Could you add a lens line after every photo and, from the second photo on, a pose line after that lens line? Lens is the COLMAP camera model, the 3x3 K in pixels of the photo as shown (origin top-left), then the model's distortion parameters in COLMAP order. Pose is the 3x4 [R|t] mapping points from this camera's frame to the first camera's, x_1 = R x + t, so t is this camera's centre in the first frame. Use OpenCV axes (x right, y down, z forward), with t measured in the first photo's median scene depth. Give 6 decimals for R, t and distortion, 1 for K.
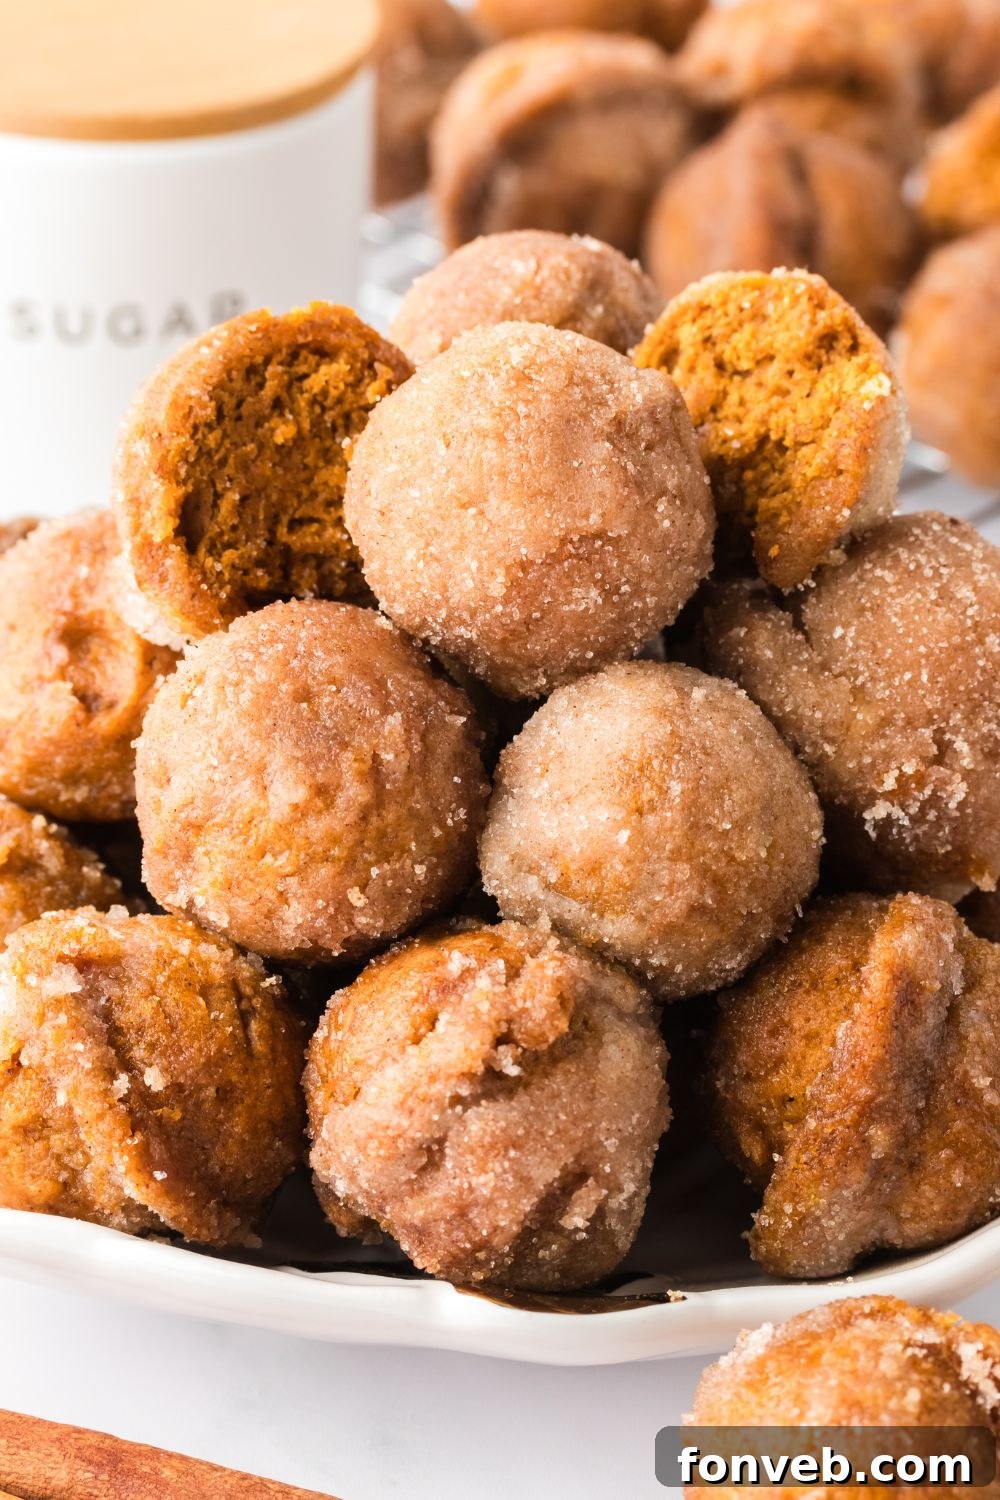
lens RADIAL K [[3331.3, 0, 500.0], [0, 3331.3, 750.0], [0, 0, 1]] dist [-0.031753, -0.113277]
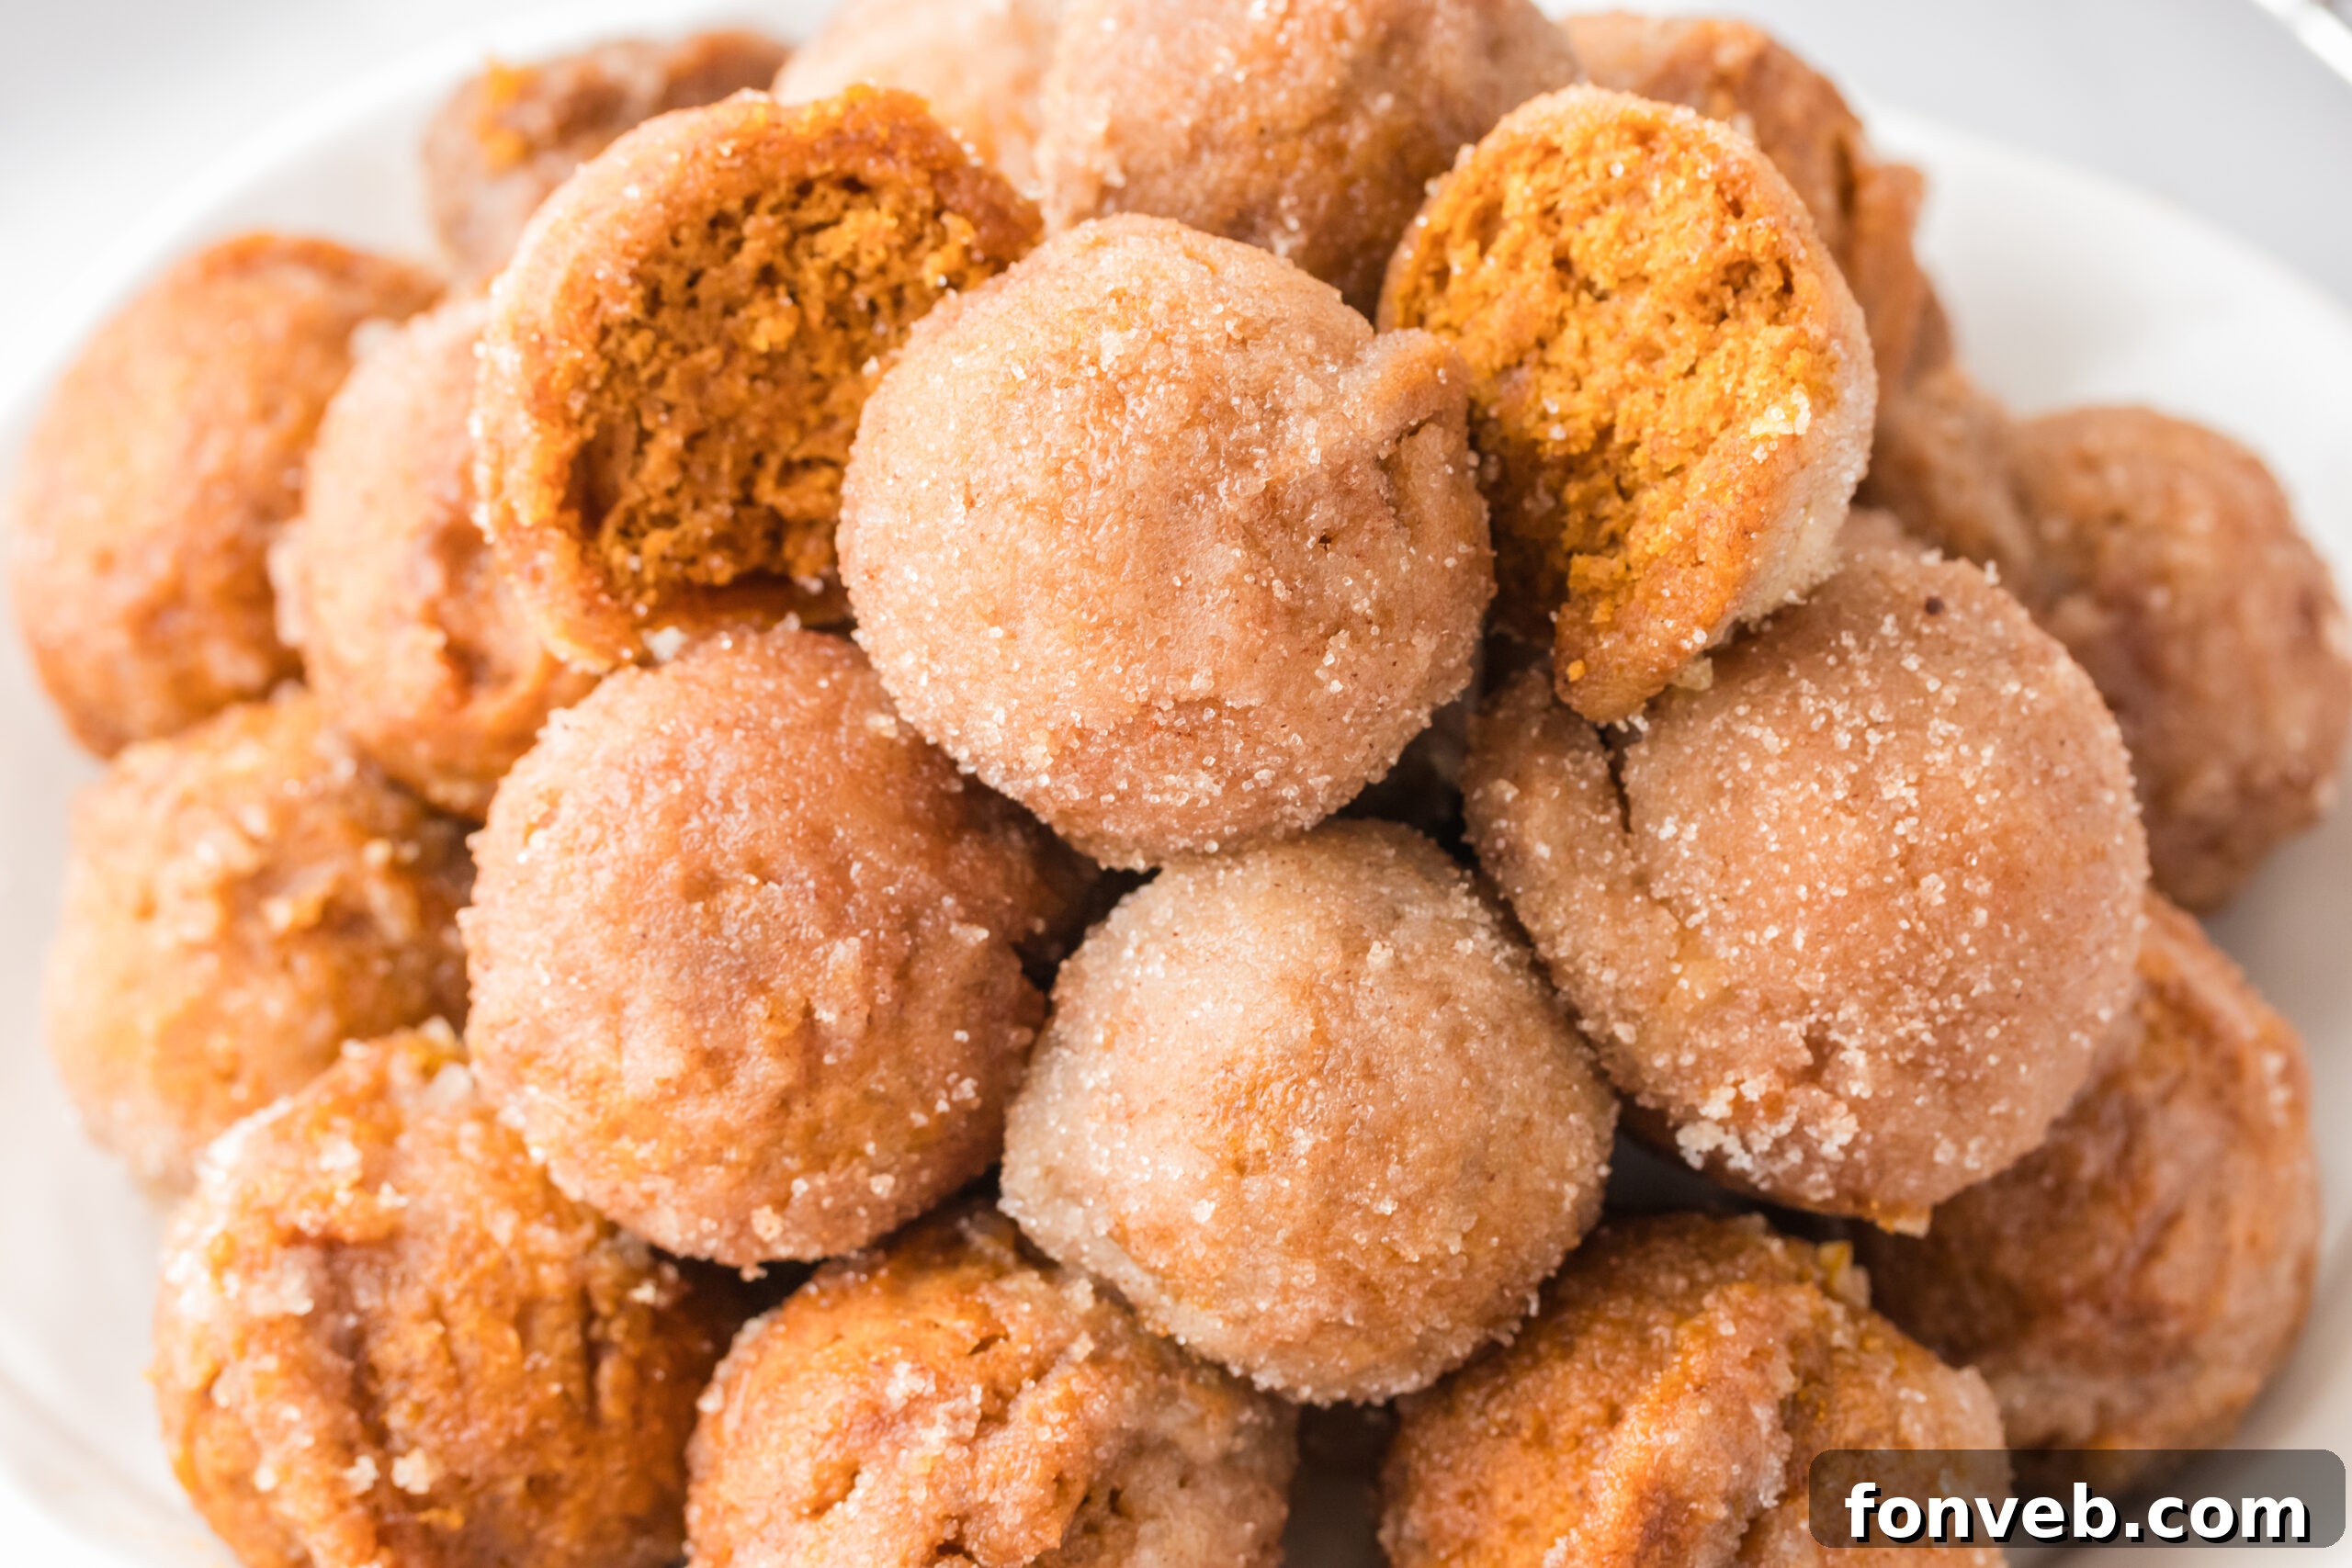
lens RADIAL K [[5223.0, 0, 1264.4], [0, 5223.0, 784.1], [0, 0, 1]] dist [-0.031753, -0.113277]
pose [[0.985749, 0.123342, -0.114396, 0.138214], [-0.090983, 0.962871, 0.254167, -0.270161], [0.141498, -0.240136, 0.960371, 0.138693]]
